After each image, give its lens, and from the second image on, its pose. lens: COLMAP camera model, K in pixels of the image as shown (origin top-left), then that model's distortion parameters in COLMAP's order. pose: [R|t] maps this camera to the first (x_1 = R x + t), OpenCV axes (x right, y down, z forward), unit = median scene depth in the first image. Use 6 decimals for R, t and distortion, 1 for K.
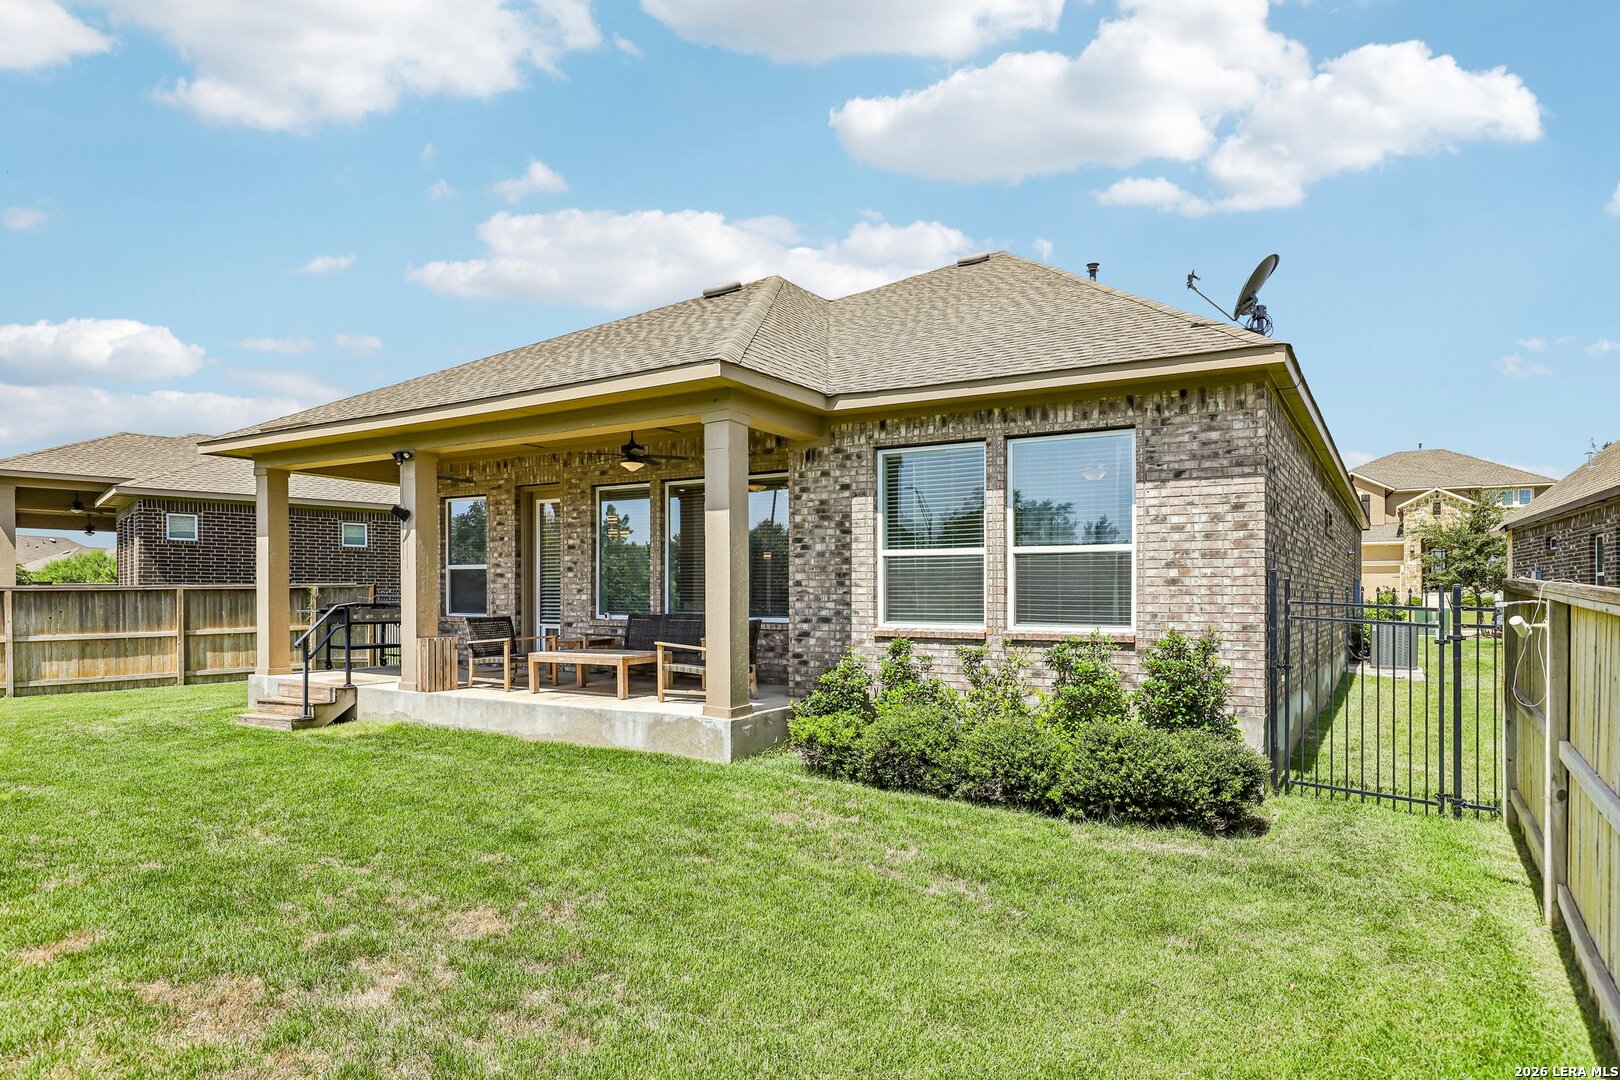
lens RADIAL K [[971.4, 0, 838.9], [0, 971.4, 615.1], [0, 0, 1]] dist [-0.026490, 0.010769]
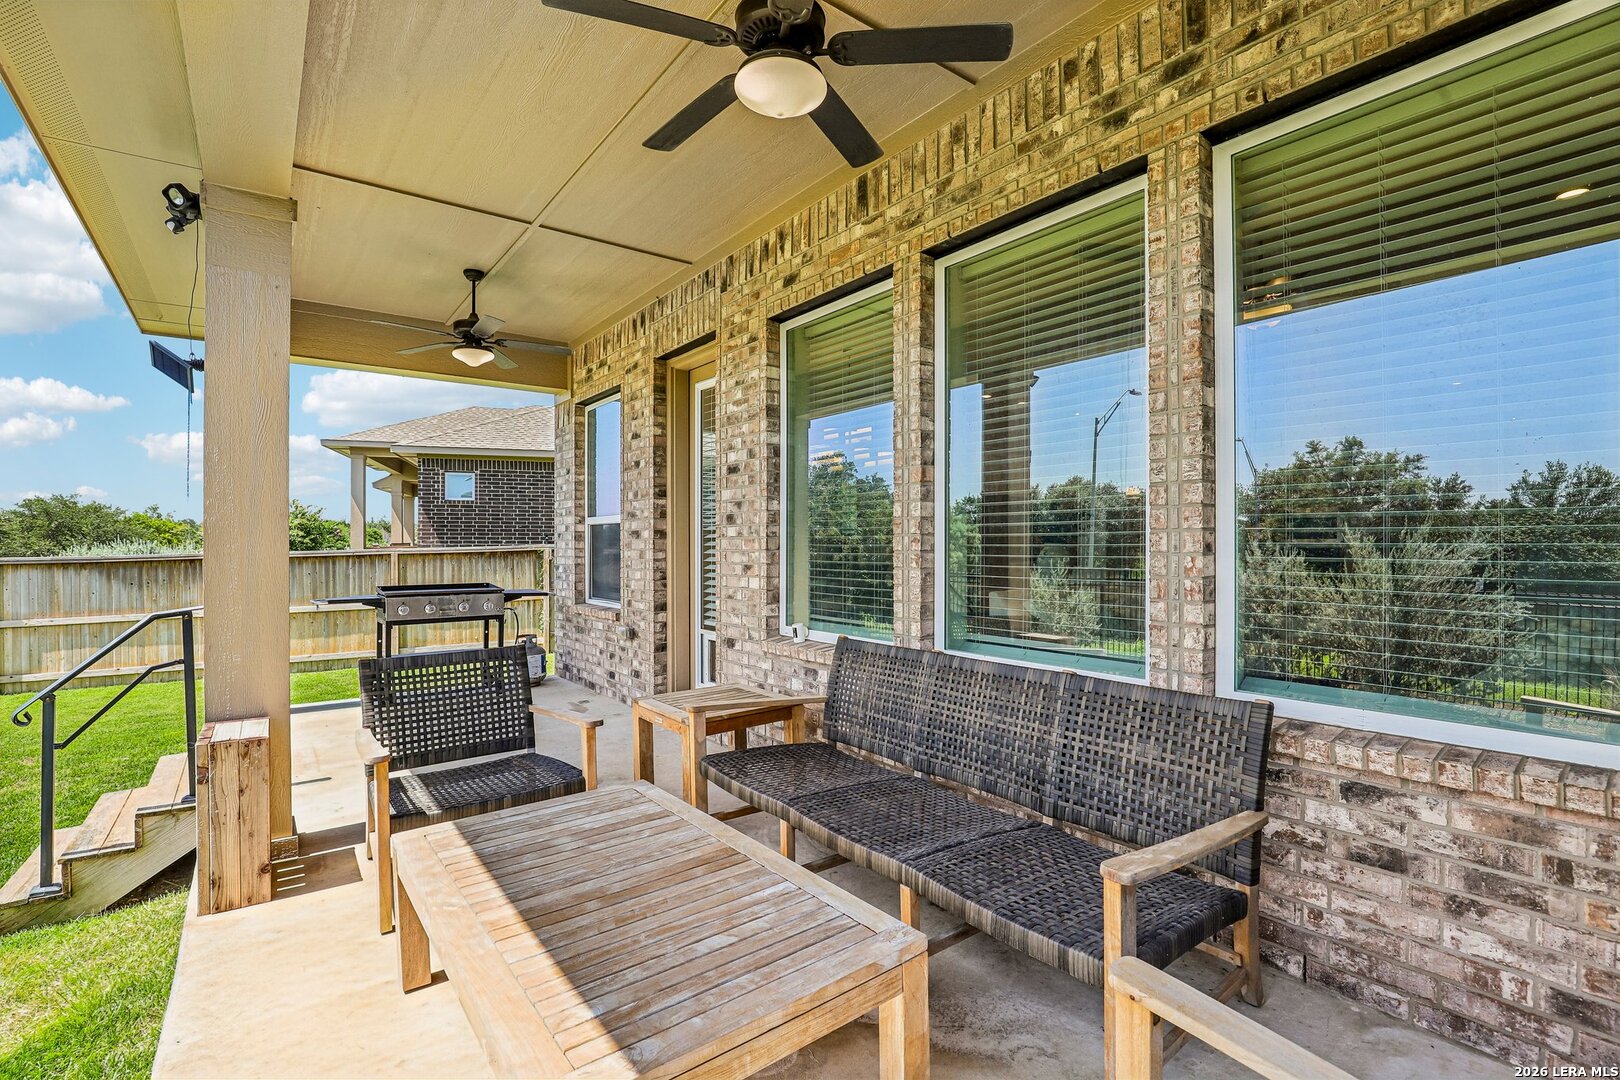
lens RADIAL K [[753.9, 0, 822.1], [0, 753.9, 552.2], [0, 0, 1]] dist [-0.022179, 0.000422]
pose [[0.929152, -0.003066, -0.369685, -0.145759], [-0.000660, 0.999950, -0.009952, -0.037817], [0.369697, 0.009491, 0.929104, 0.912963]]
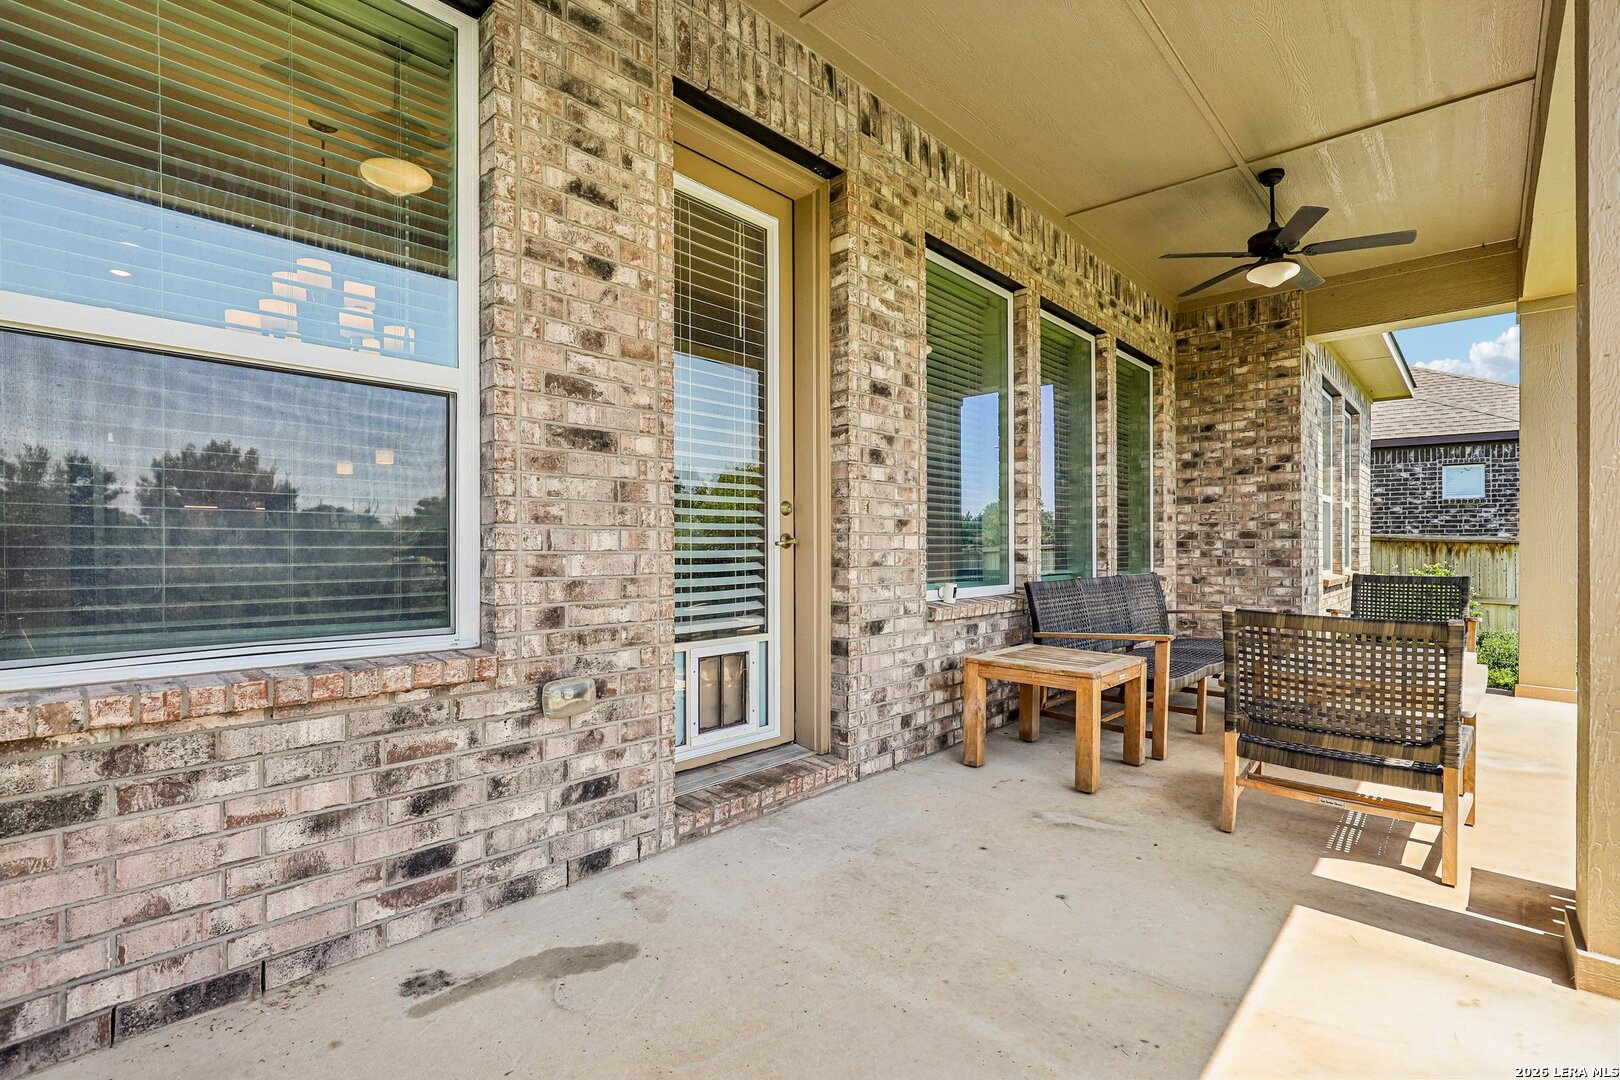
lens RADIAL K [[753.9, 0, 826.2], [0, 753.9, 538.1], [0, 0, 1]] dist [-0.022179, 0.000422]
pose [[0.185670, 0.003037, 0.982608, -0.693305], [0.013276, 0.999896, -0.005599, -0.024870], [-0.982523, 0.014084, 0.185610, 1.275722]]
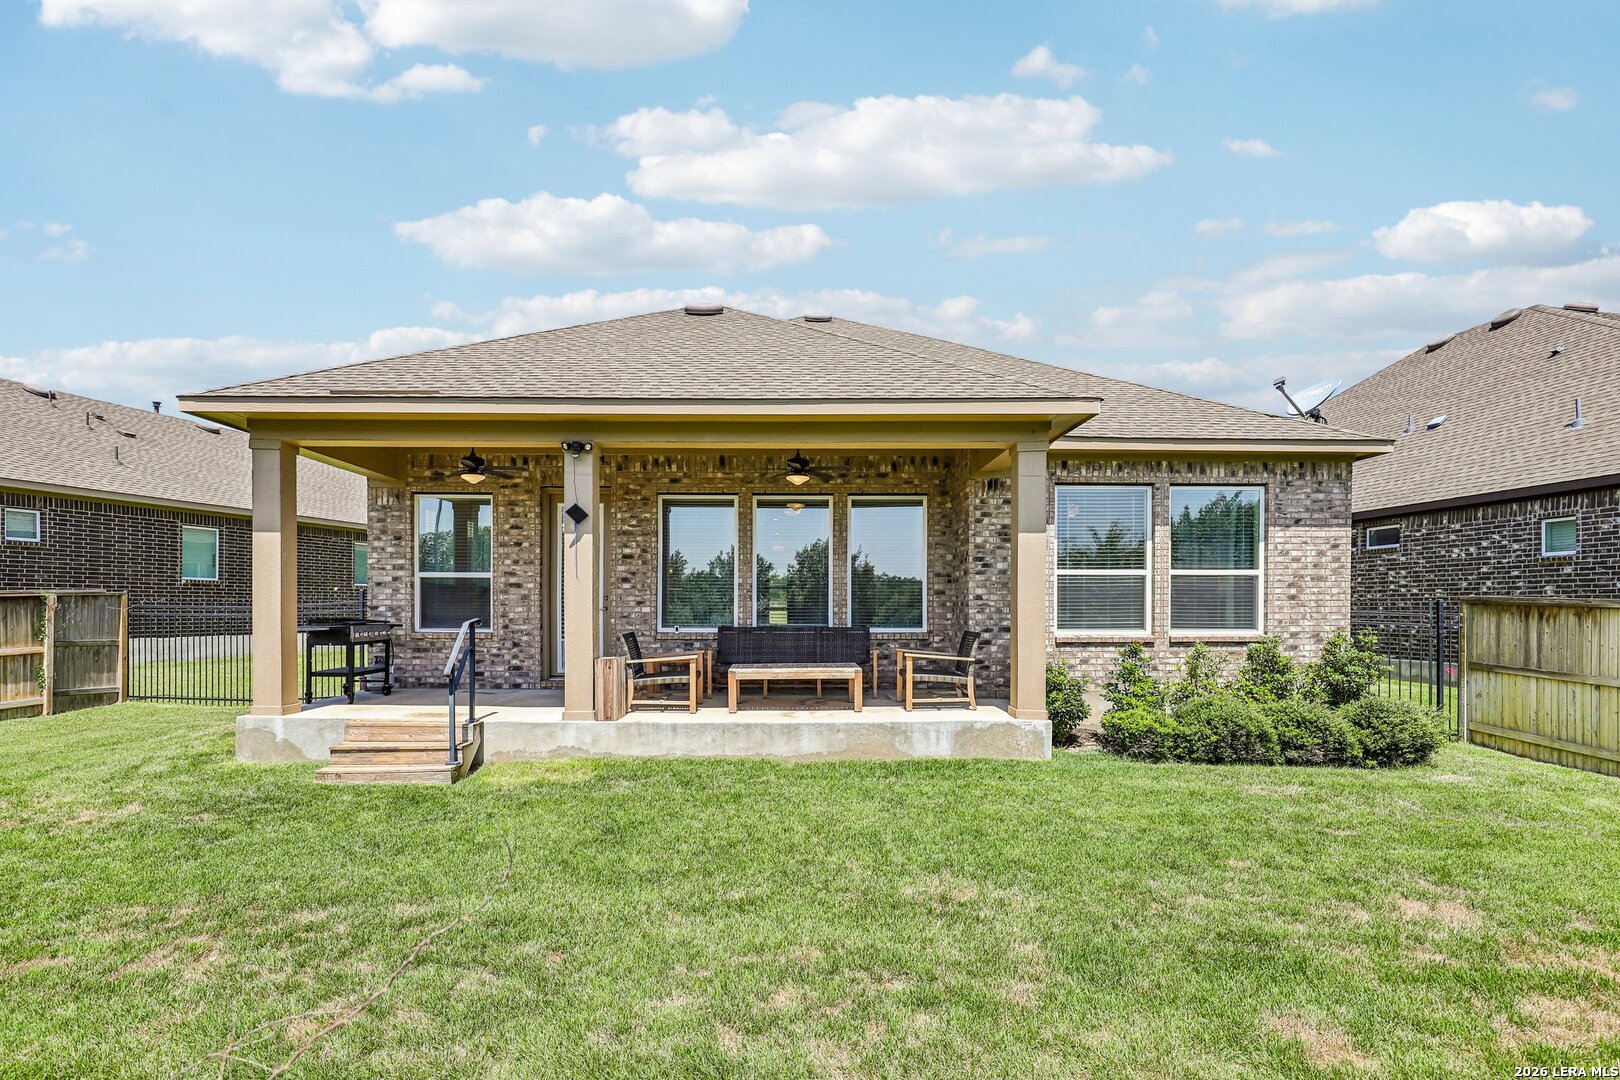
lens RADIAL K [[838.6, 0, 829.2], [0, 838.6, 597.4], [0, 0, 1]] dist [-0.027091, 0.000377]
pose [[0.845772, 0.002192, 0.533540, -0.714322], [0.012430, 0.999639, -0.023810, -0.011484], [-0.533399, 0.026770, 0.845440, 0.276834]]
